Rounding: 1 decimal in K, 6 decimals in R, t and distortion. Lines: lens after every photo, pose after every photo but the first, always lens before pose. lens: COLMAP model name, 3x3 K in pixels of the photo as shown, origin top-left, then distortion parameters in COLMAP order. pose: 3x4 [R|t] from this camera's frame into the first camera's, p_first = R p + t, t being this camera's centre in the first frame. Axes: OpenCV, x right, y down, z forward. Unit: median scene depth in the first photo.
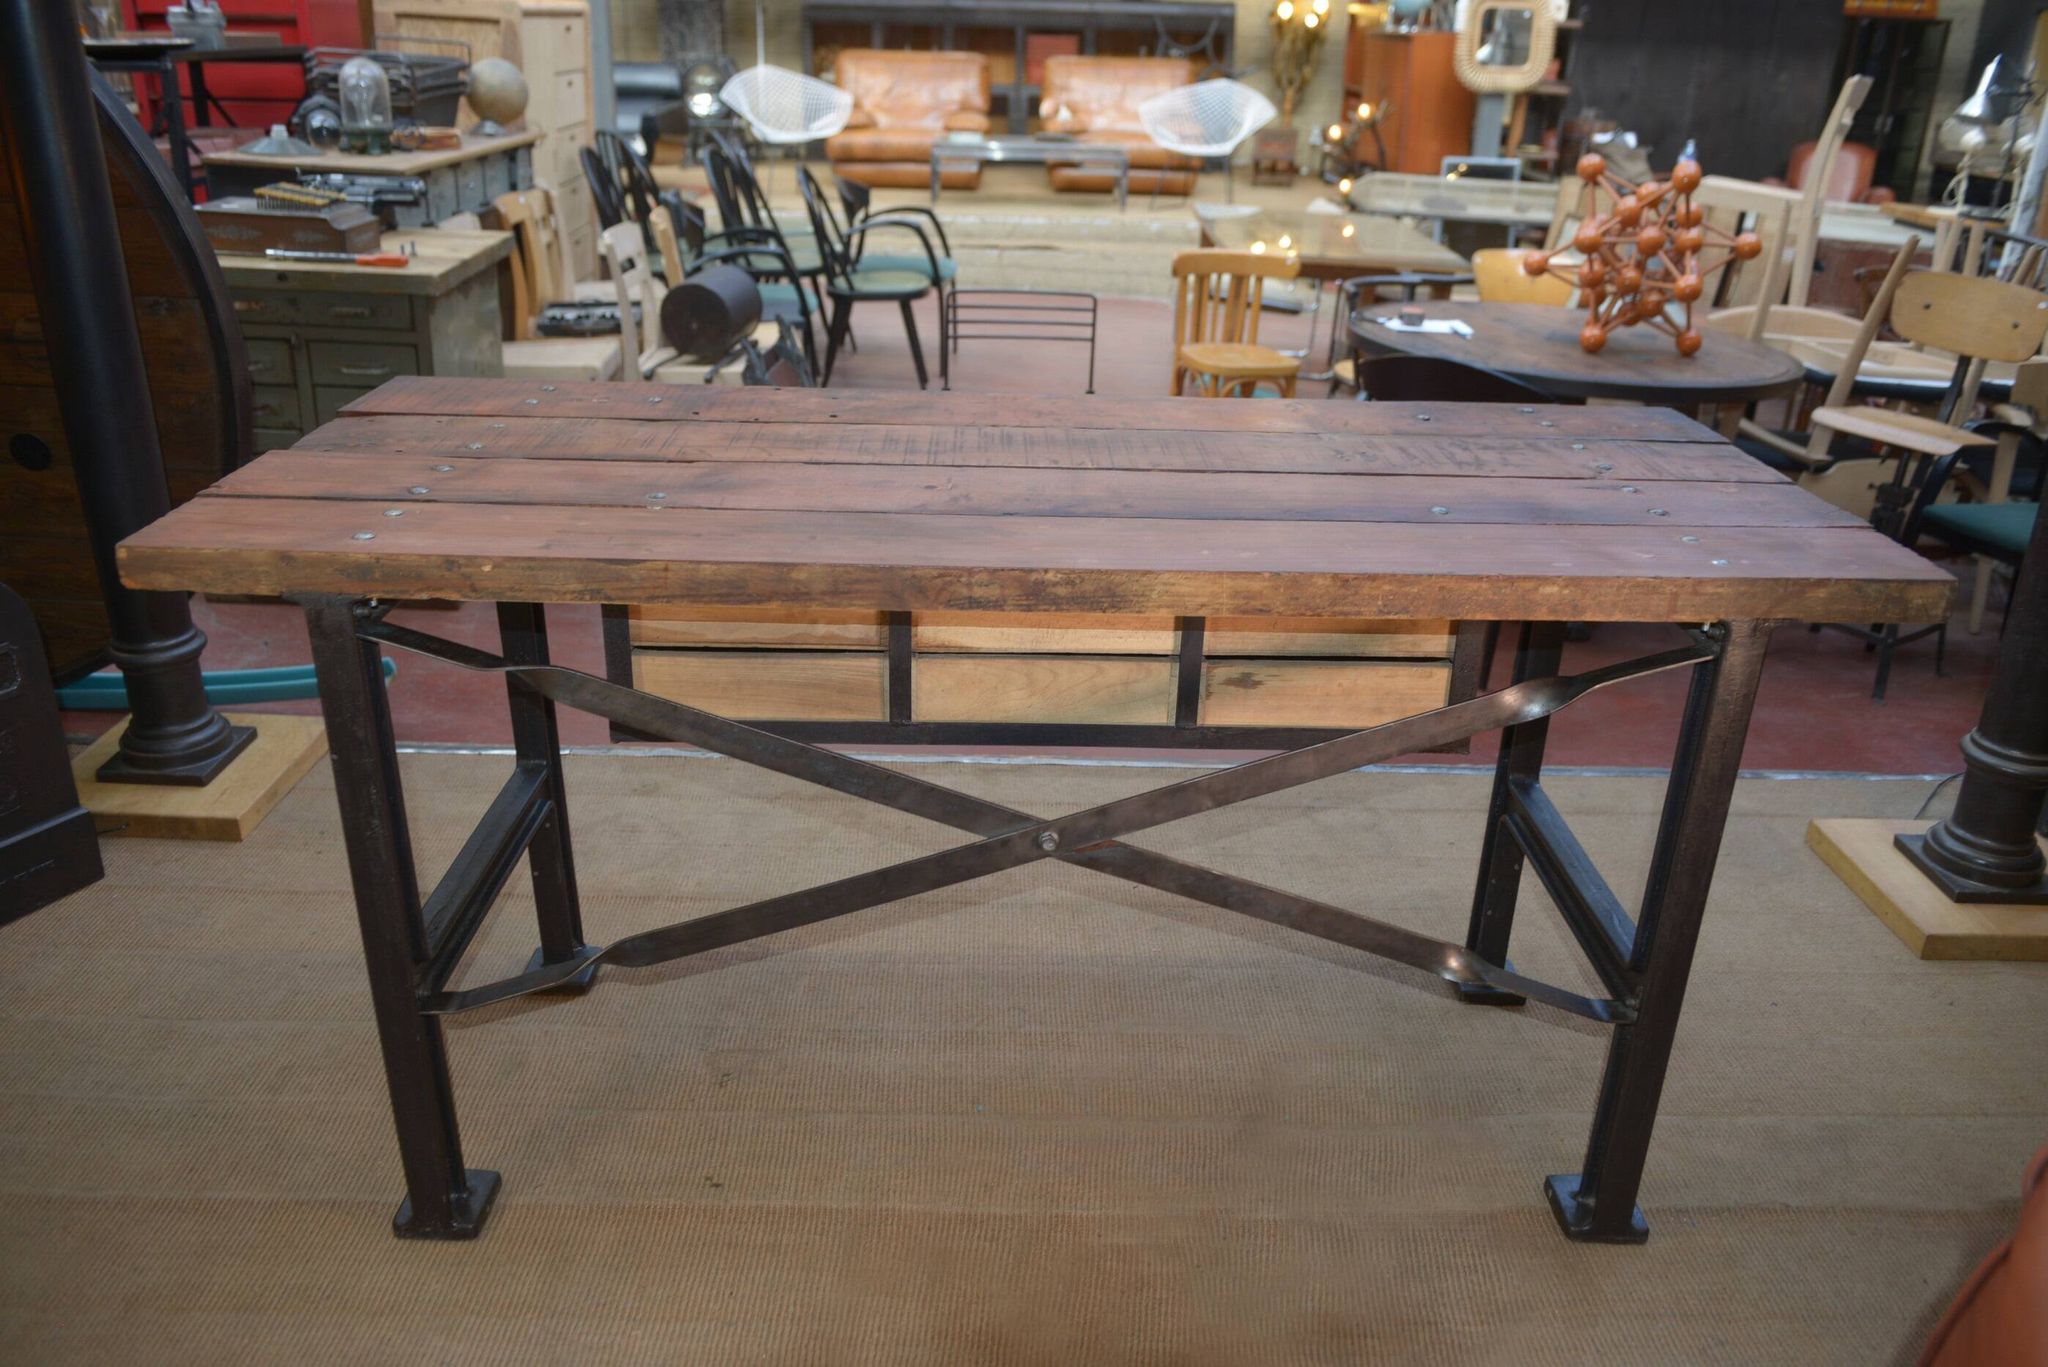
lens RADIAL K [[1574.3, 0, 1025.8], [0, 1574.3, 686.9], [0, 0, 1]] dist [-0.026915, -0.009348]
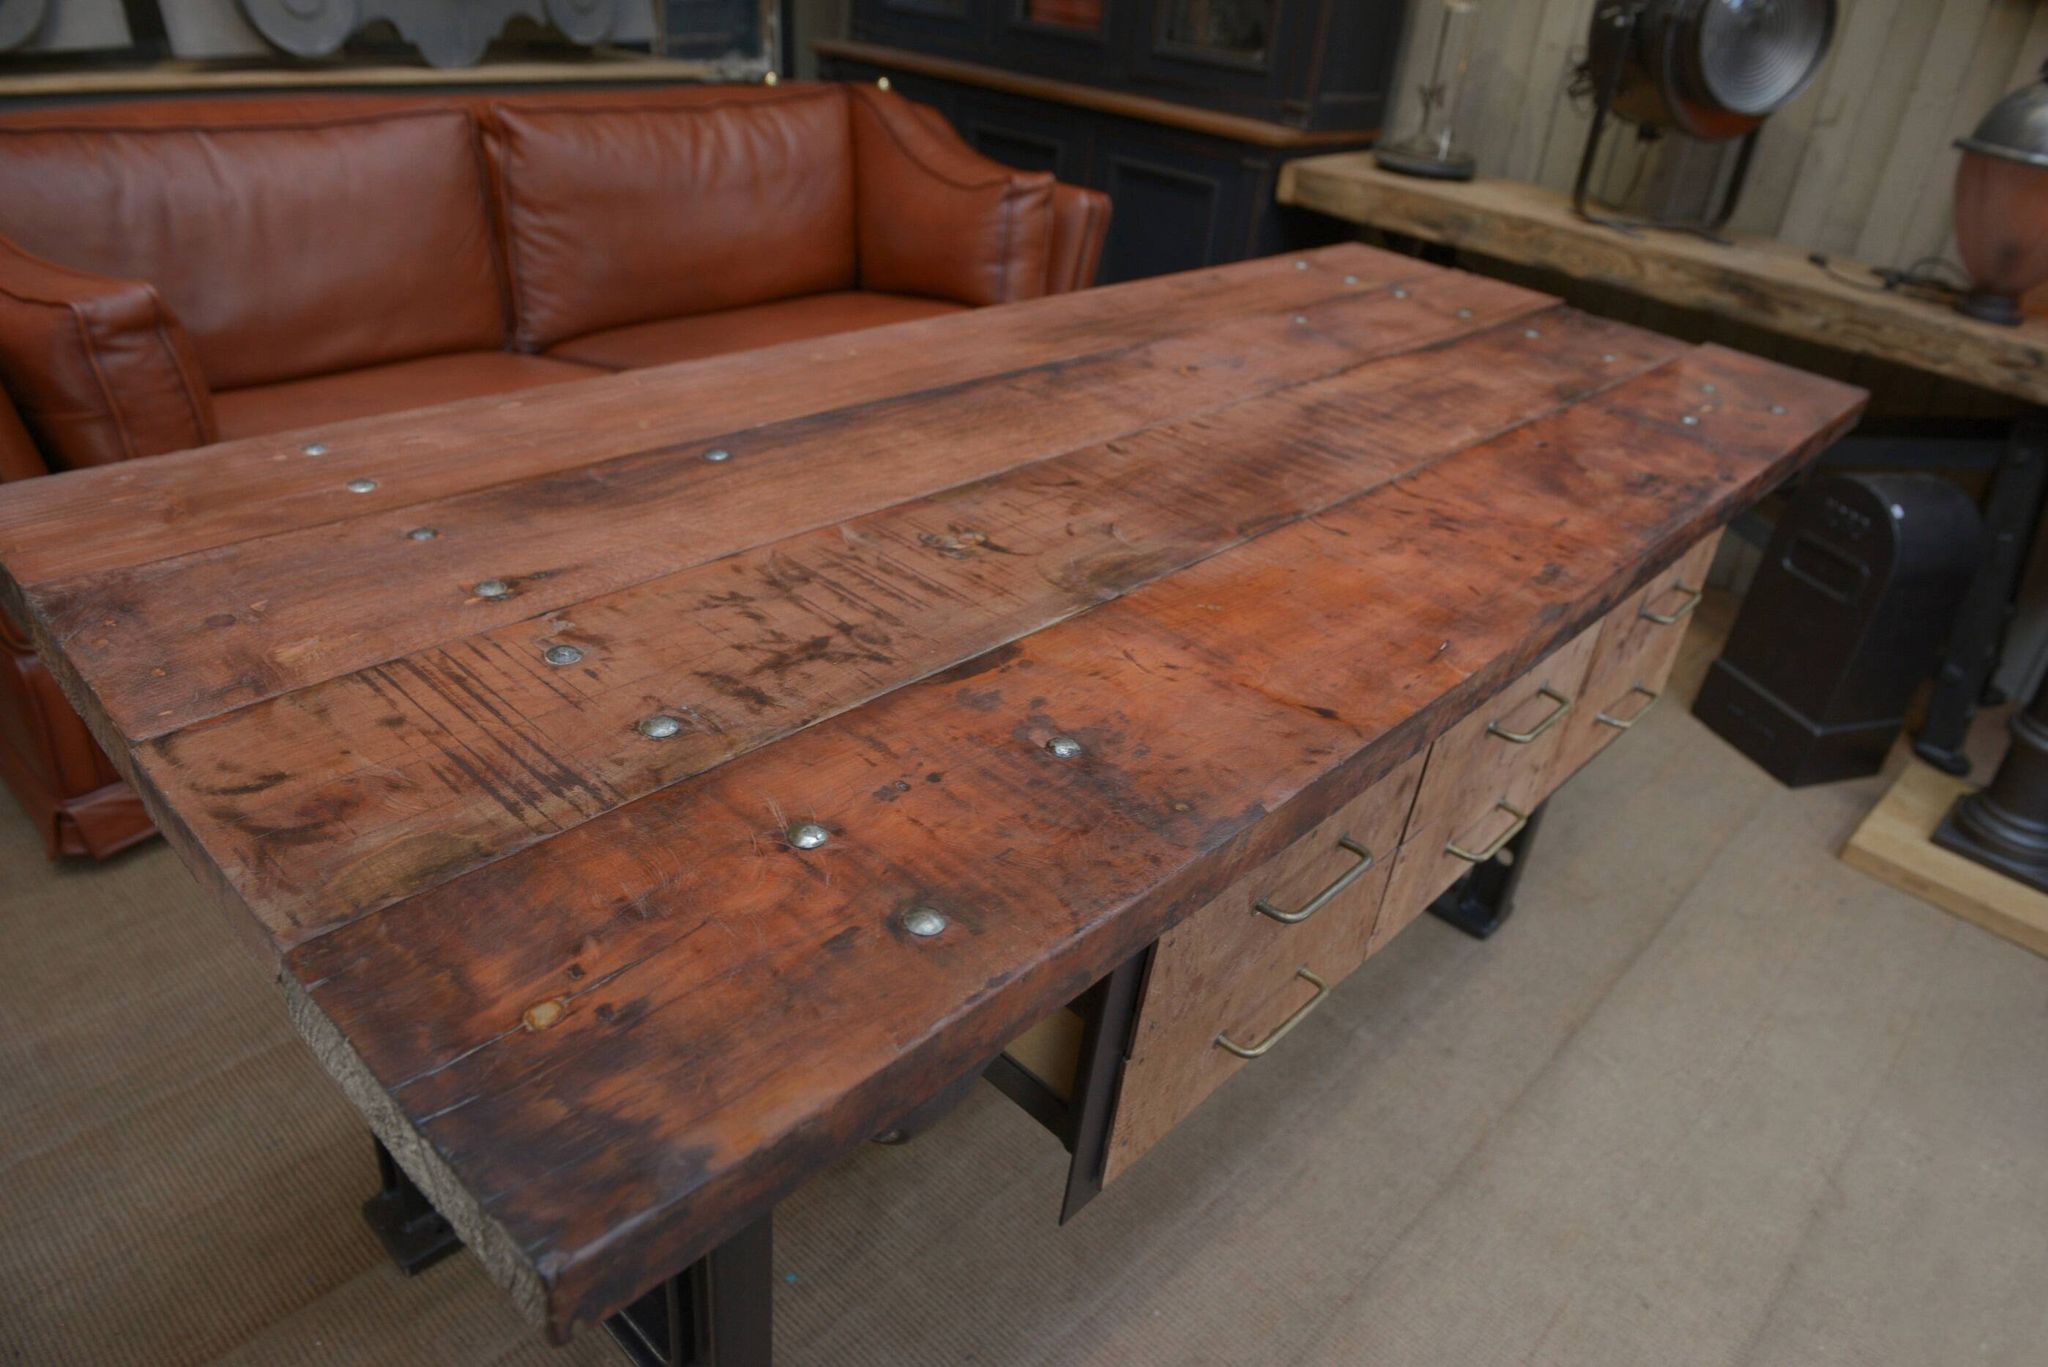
lens RADIAL K [[1366.5, 0, 1009.5], [0, 1366.5, 694.6], [0, 0, 1]] dist [-0.065873, 0.003223]
pose [[-0.691403, 0.283825, -0.664383, 0.606835], [-0.390433, 0.626962, 0.674151, -0.509249], [0.607885, 0.725508, -0.322669, 1.342379]]
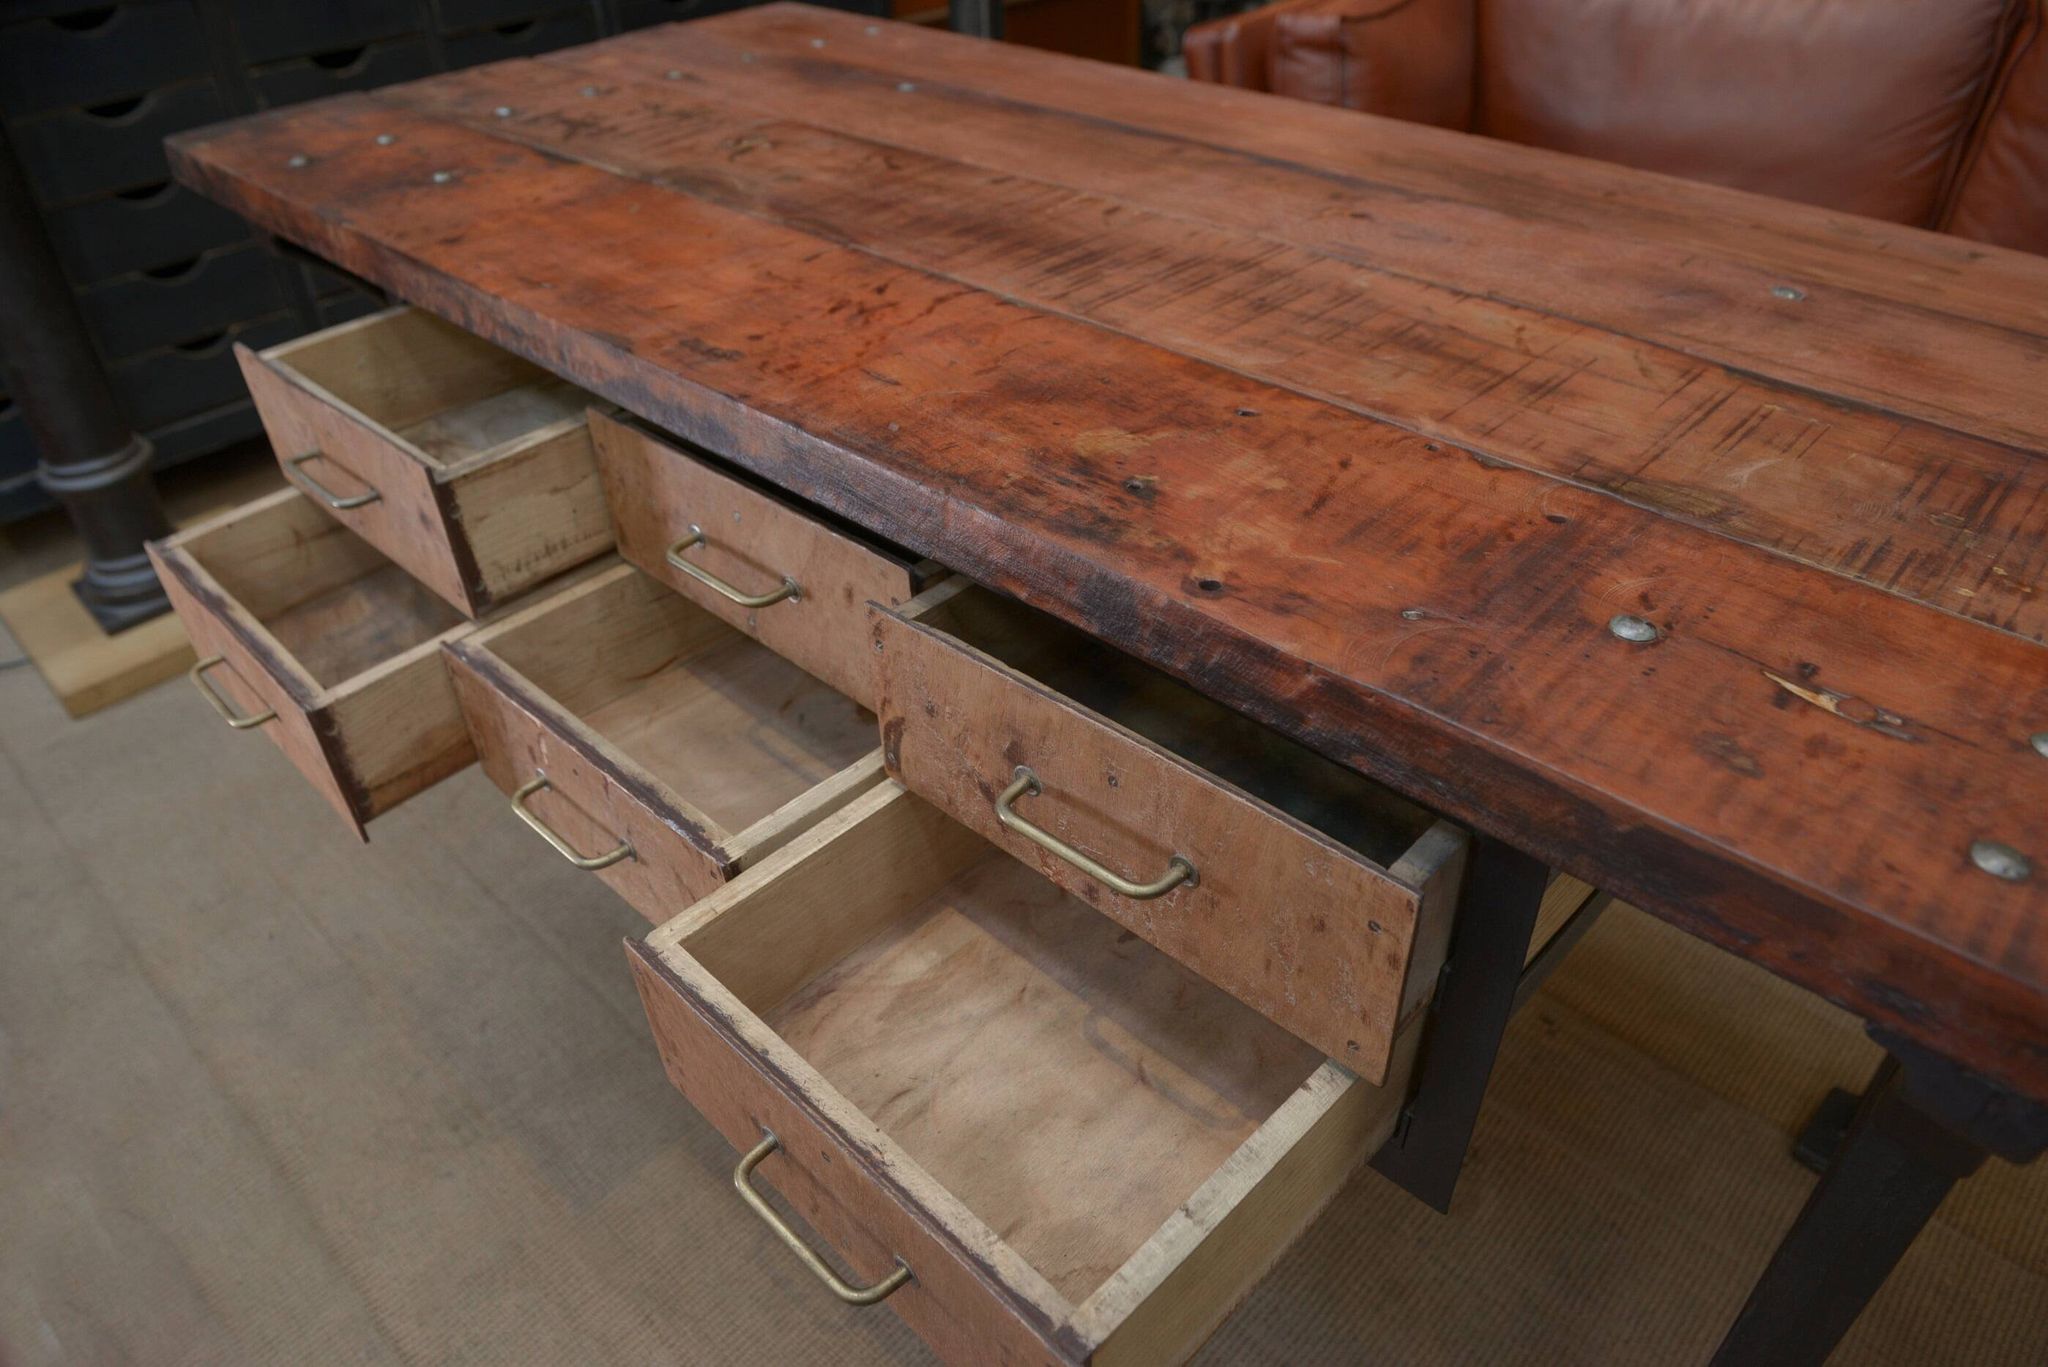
lens RADIAL K [[1352.2, 0, 1026.6], [0, 1352.2, 692.6], [0, 0, 1]] dist [-0.054601, -0.006931]
pose [[-0.710815, -0.430519, 0.556234, -0.364518], [0.278142, 0.554303, 0.784465, -0.499144], [-0.646049, 0.712321, -0.274262, 1.396484]]
